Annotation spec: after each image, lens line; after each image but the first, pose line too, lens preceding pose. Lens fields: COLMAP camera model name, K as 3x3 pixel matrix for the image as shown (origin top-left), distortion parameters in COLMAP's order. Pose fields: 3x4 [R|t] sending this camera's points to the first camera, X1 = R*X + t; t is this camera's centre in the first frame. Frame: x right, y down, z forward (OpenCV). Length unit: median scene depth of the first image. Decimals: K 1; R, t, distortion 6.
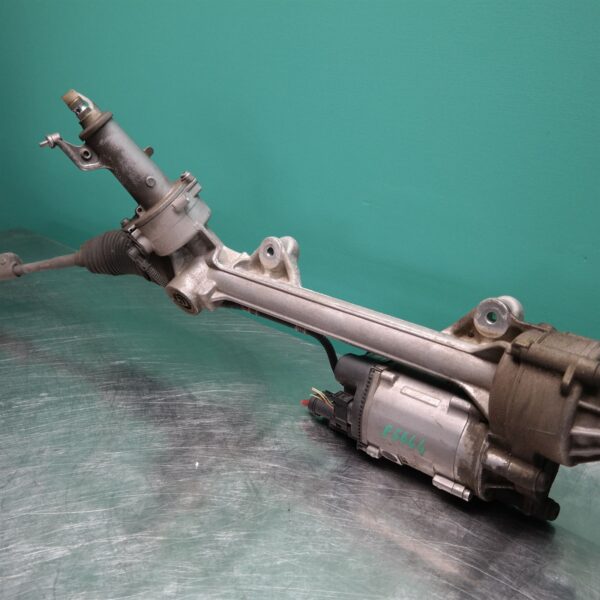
lens RADIAL K [[737.4, 0, 320.4], [0, 737.4, 300.3], [0, 0, 1]] dist [0.041611, -0.087990]
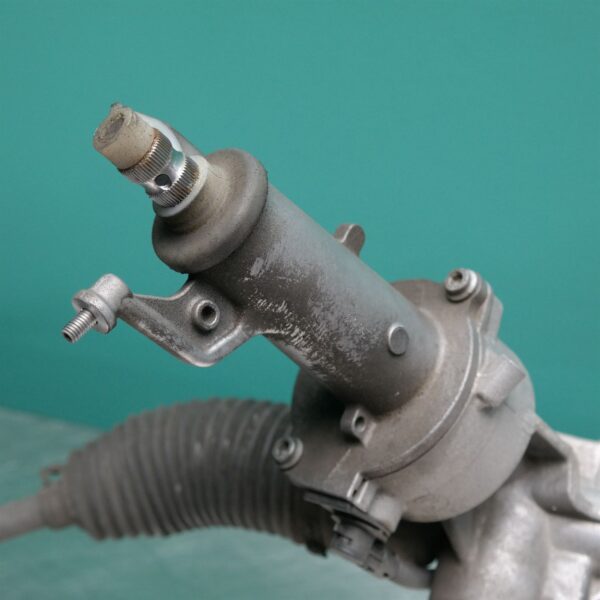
lens RADIAL K [[1197.3, 0, 300.0], [0, 1197.3, 300.0], [0, 0, 1]] dist [-0.032831, -0.186646]
pose [[0.950405, -0.226854, 0.212760, -0.386377], [0.192487, 0.966368, 0.170535, -0.281007], [-0.244291, -0.121123, 0.962108, 0.541246]]
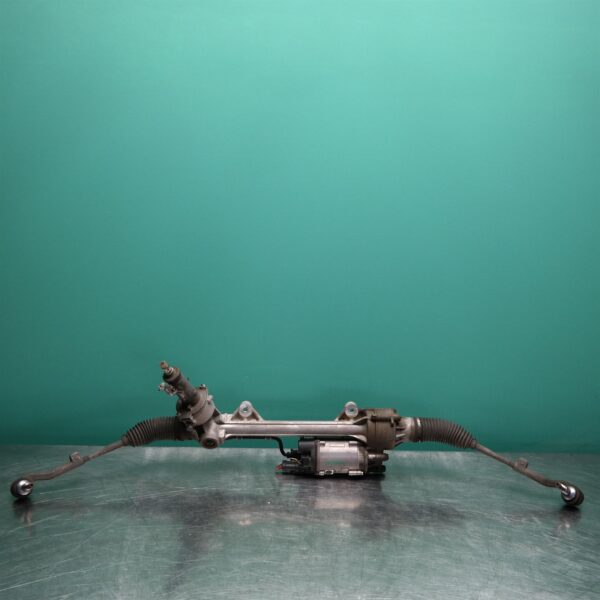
lens RADIAL K [[737.4, 0, 320.4], [0, 737.4, 300.3], [0, 0, 1]] dist [0.041611, -0.087990]
pose [[0.739679, -0.171027, 0.650865, -1.383798], [0.244224, 0.969451, -0.022809, -0.298001], [-0.627081, 0.175828, 0.758851, -0.980135]]
